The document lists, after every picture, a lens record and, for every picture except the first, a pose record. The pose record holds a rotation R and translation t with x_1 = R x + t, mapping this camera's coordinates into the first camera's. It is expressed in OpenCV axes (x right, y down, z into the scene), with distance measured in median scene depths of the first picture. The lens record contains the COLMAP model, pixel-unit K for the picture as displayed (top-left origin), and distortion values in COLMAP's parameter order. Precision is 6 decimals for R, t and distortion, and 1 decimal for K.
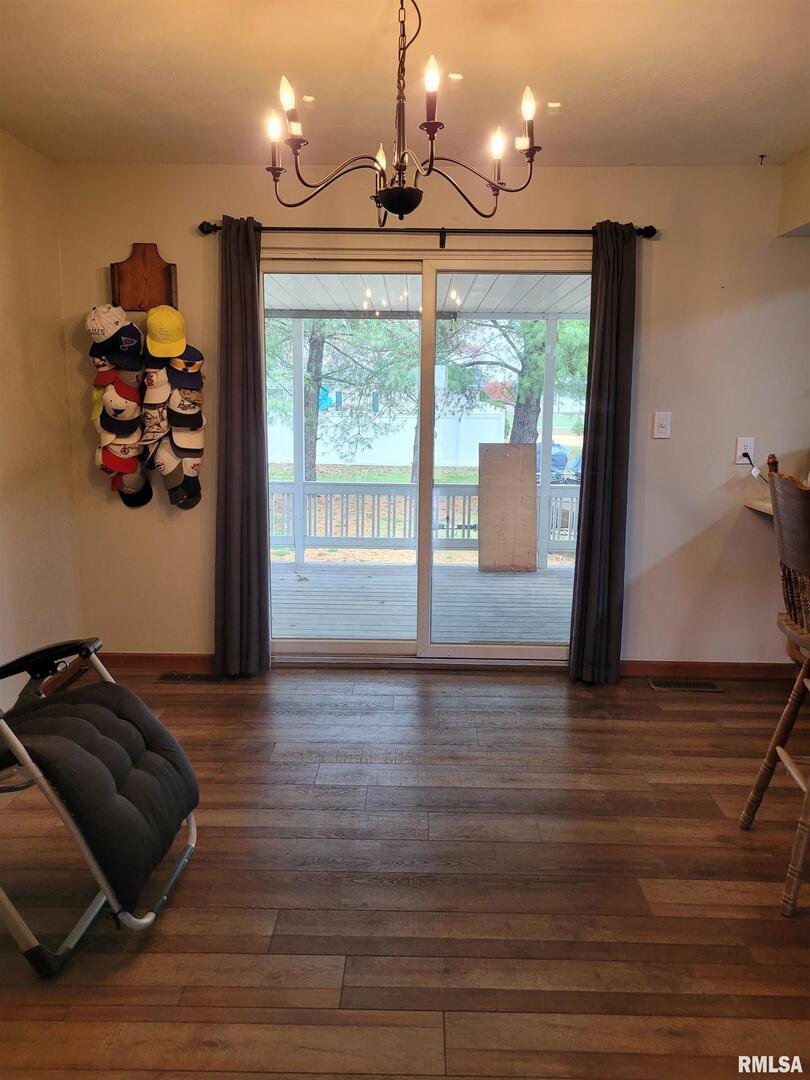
lens RADIAL K [[813.7, 0, 410.7], [0, 813.7, 537.3], [0, 0, 1]] dist [0.038757, -0.026320]
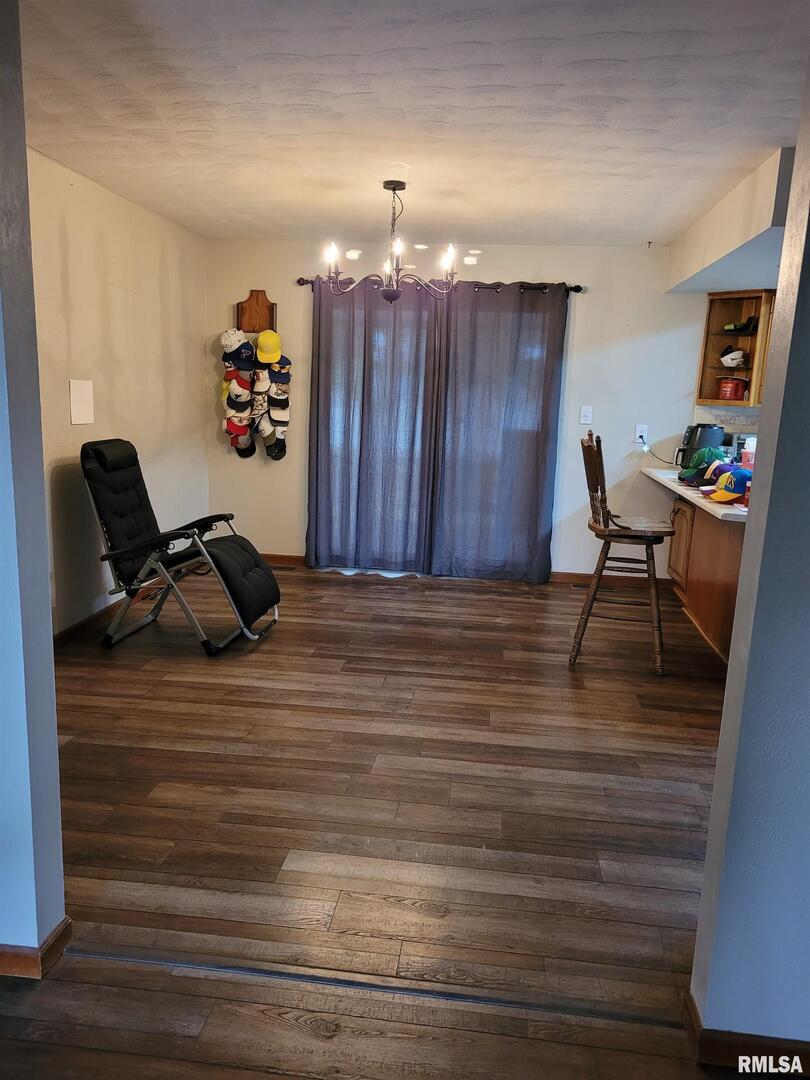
lens RADIAL K [[813.7, 0, 404.8], [0, 813.7, 550.7], [0, 0, 1]] dist [0.038757, -0.026320]
pose [[0.993812, 0.047307, -0.100495, 0.142909], [-0.044723, 0.998612, 0.027807, 0.089986], [0.101671, -0.023140, 0.994549, -0.565232]]
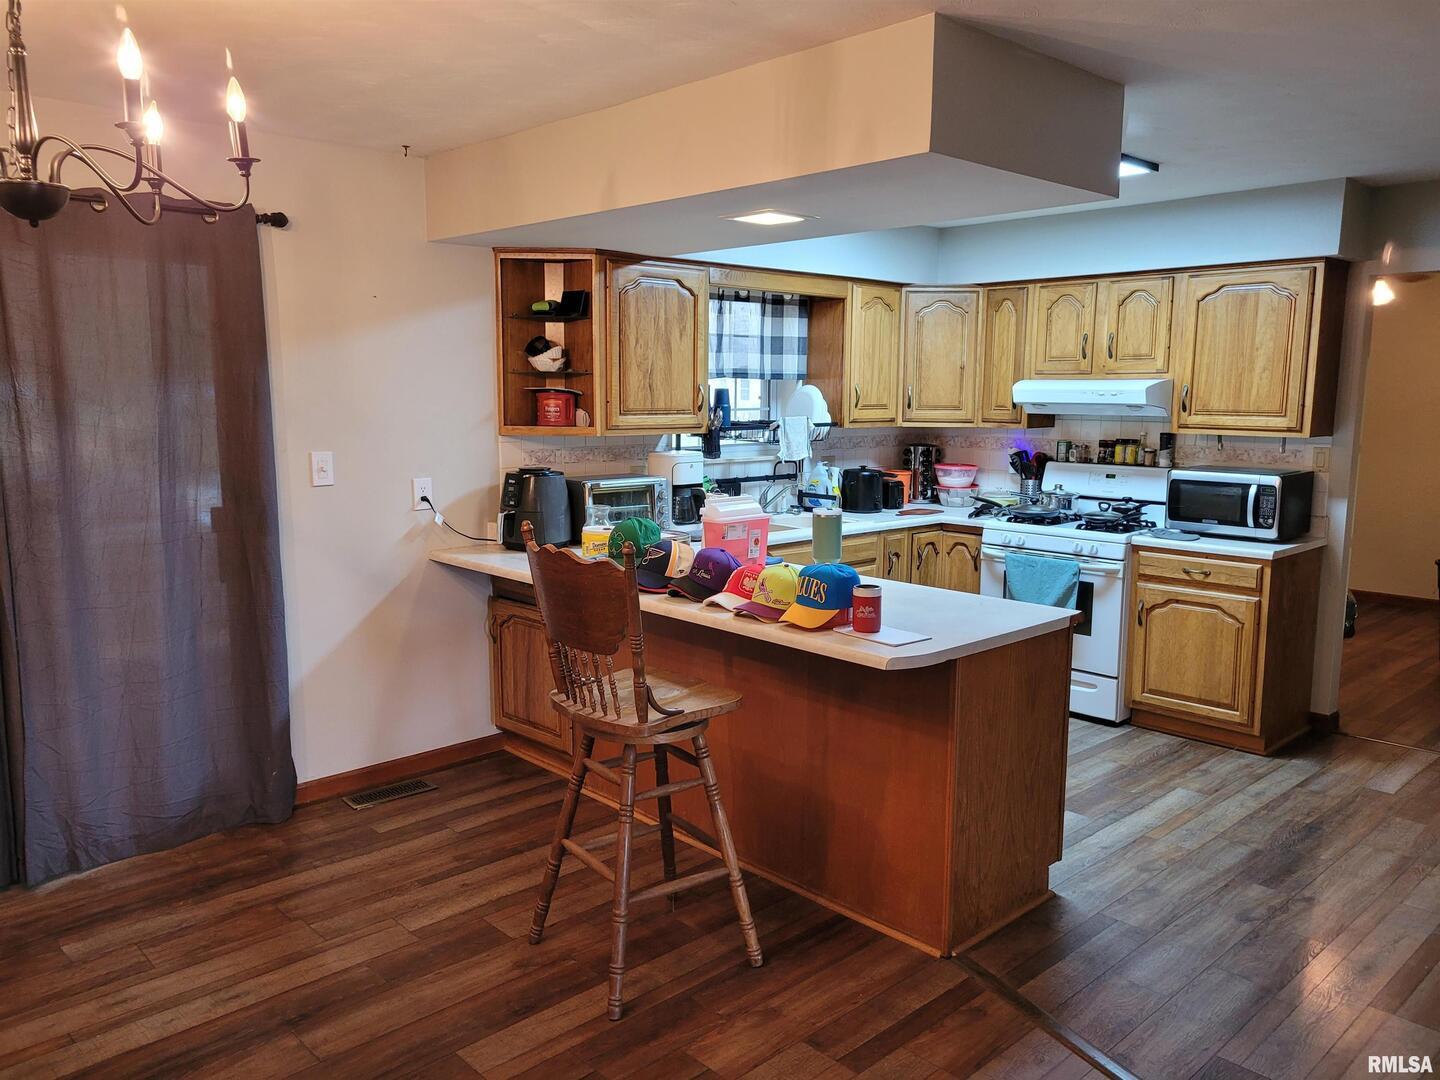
lens RADIAL K [[1084.9, 0, 730.1], [0, 1084.9, 545.8], [0, 0, 1]] dist [0.038757, -0.026320]
pose [[0.712111, -0.110220, 0.693361, -0.144294], [0.120031, 0.992172, 0.034444, -0.056354], [-0.691730, 0.058698, 0.719766, -0.002777]]
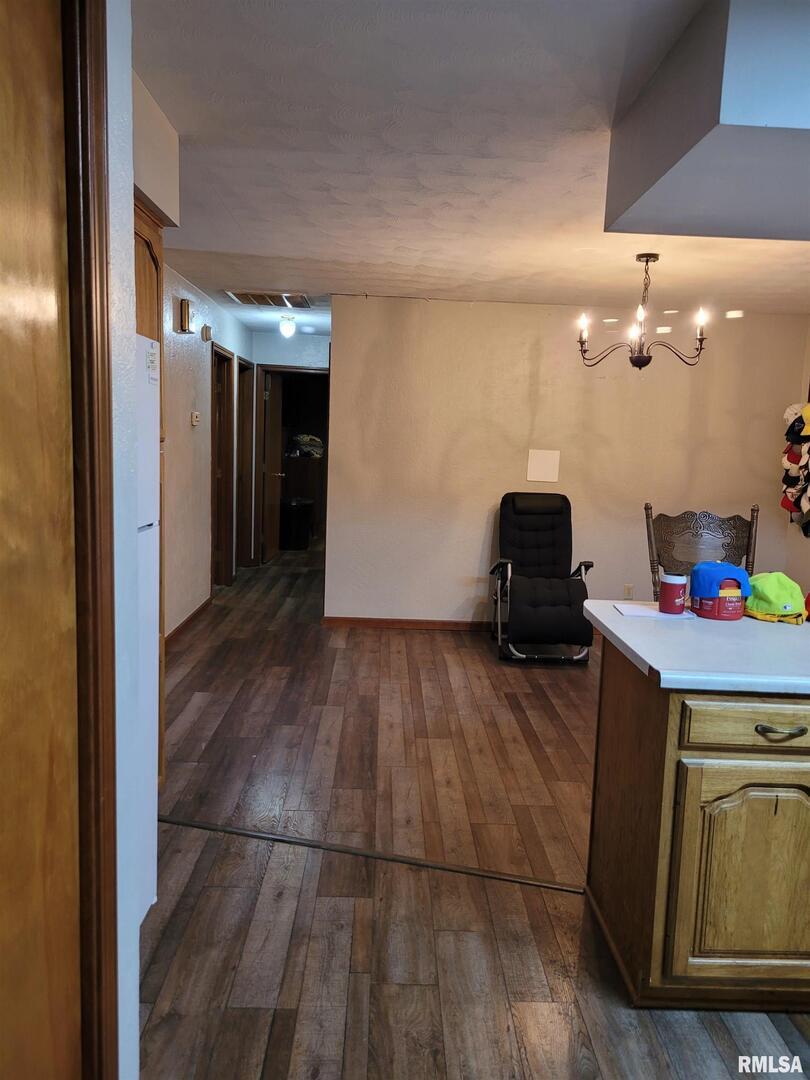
lens RADIAL K [[813.7, 0, 415.4], [0, 813.7, 539.1], [0, 0, 1]] dist [0.038757, -0.026320]
pose [[0.053642, 0.119545, -0.991379, 1.144541], [-0.208558, 0.972254, 0.105954, -0.045160], [0.976538, 0.201076, 0.077086, 0.221500]]
